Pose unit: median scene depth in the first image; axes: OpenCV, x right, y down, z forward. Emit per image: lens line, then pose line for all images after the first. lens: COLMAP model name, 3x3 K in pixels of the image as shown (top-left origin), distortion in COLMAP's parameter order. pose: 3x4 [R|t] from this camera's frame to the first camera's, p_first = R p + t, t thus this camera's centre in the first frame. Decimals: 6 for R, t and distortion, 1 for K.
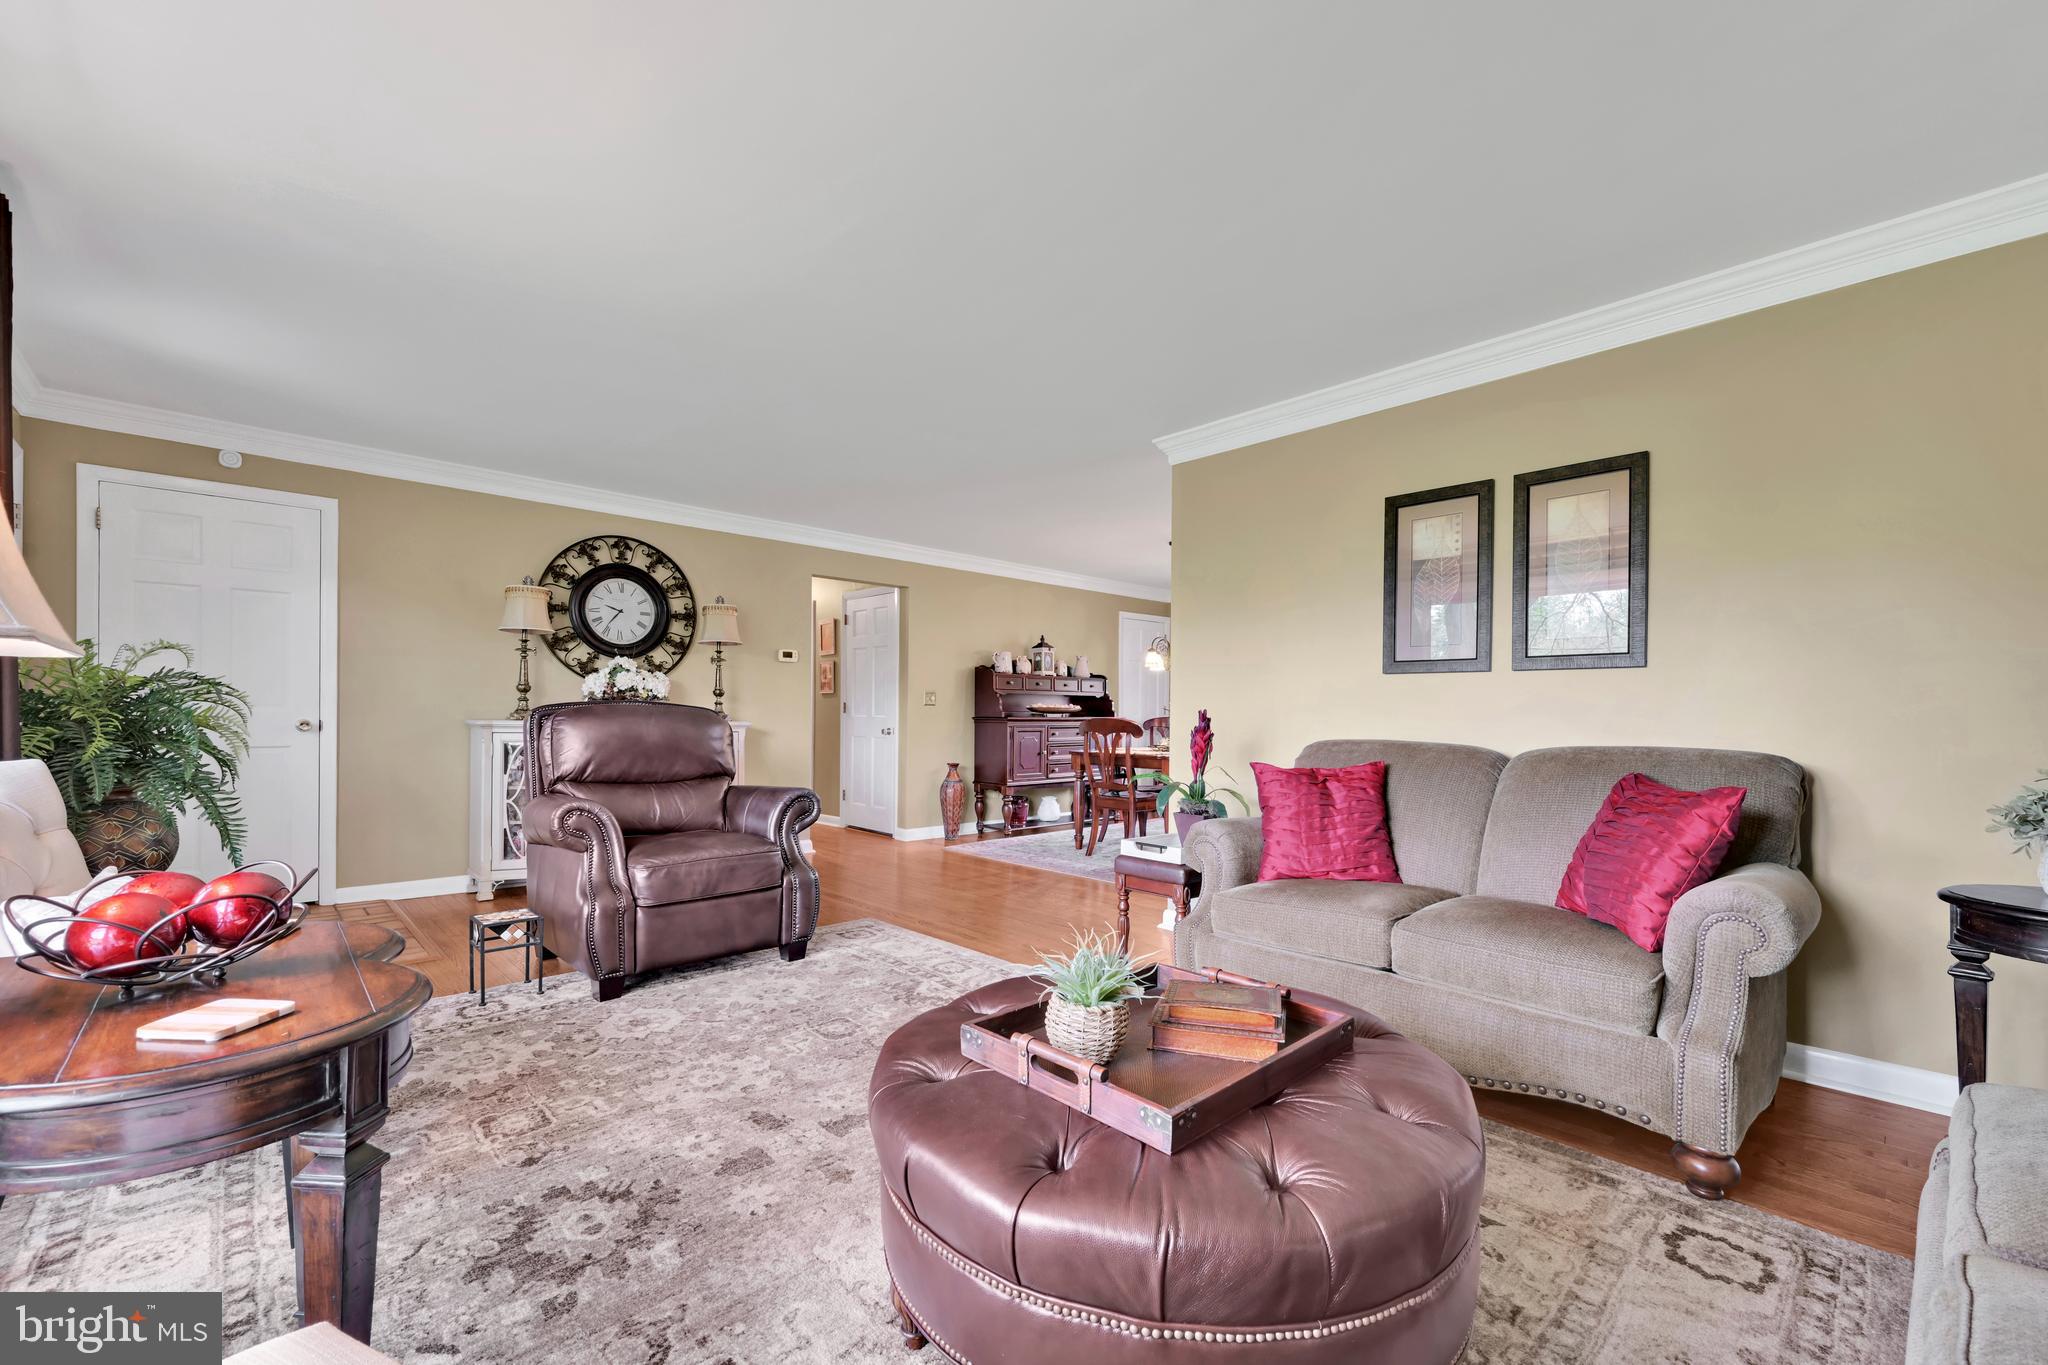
lens RADIAL K [[815.3, 0, 1028.6], [0, 815.3, 706.9], [0, 0, 1]] dist [-0.000274, -0.000090]
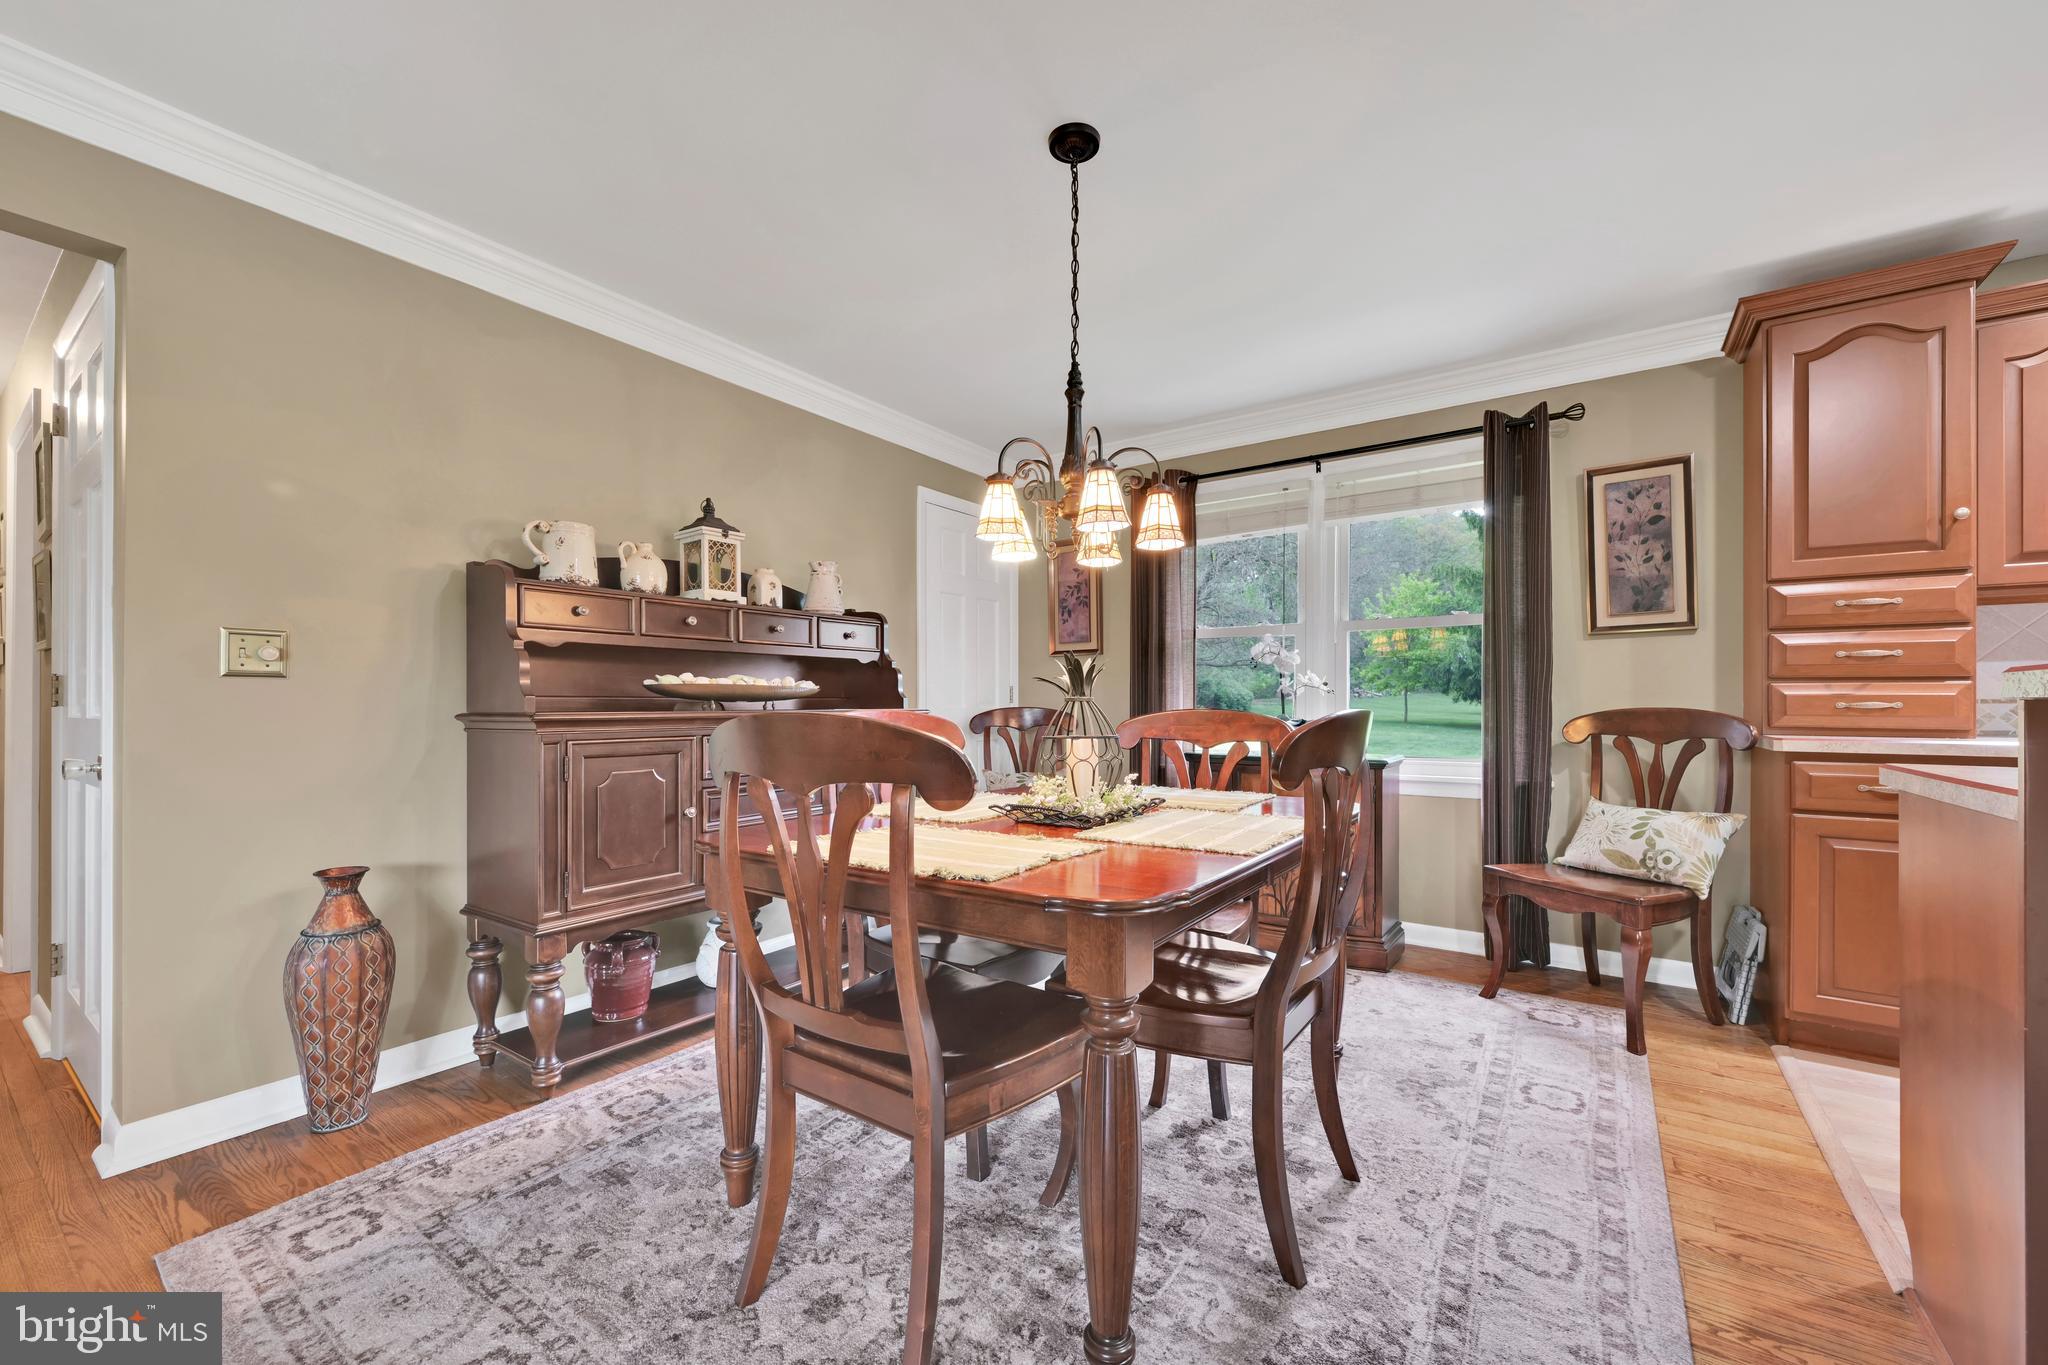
lens RADIAL K [[815.3, 0, 1028.6], [0, 815.3, 706.9], [0, 0, 1]] dist [-0.000274, -0.000090]
pose [[0.977381, -0.015711, 0.210903, 0.085338], [0.014677, 0.999871, 0.006464, 0.010856], [-0.210978, -0.003222, 0.977486, 0.609763]]
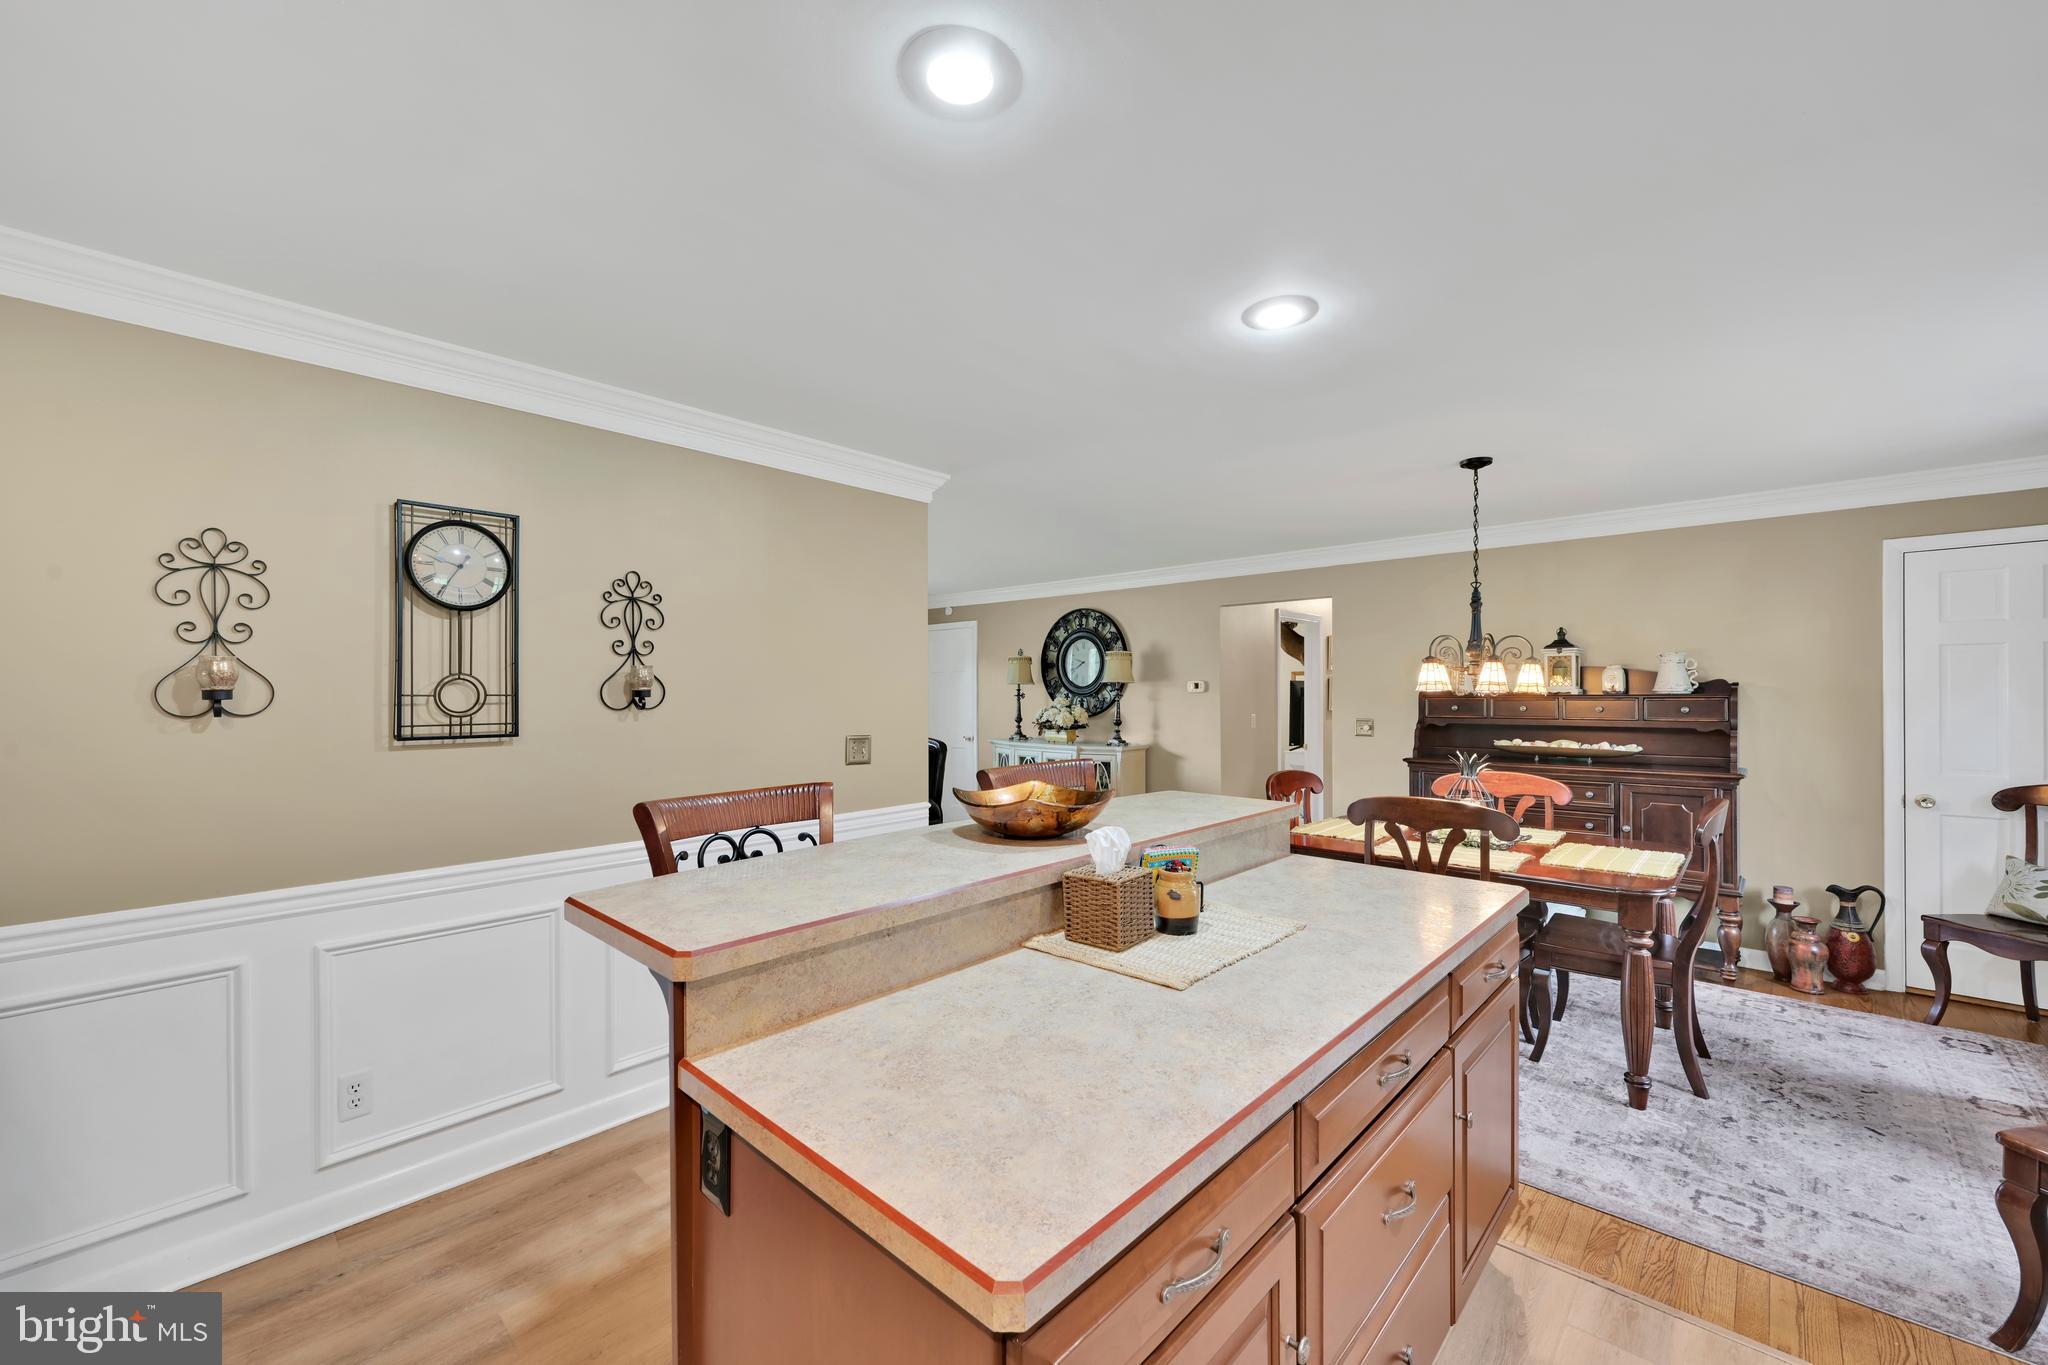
lens RADIAL K [[801.5, 0, 1030.5], [0, 801.5, 683.1], [0, 0, 1]] dist [-0.001969, -0.000166]
pose [[0.069922, -0.024078, -0.997262, 0.611026], [0.003951, 0.999707, -0.023860, -0.034535], [0.997545, -0.002271, 0.069997, 0.576240]]
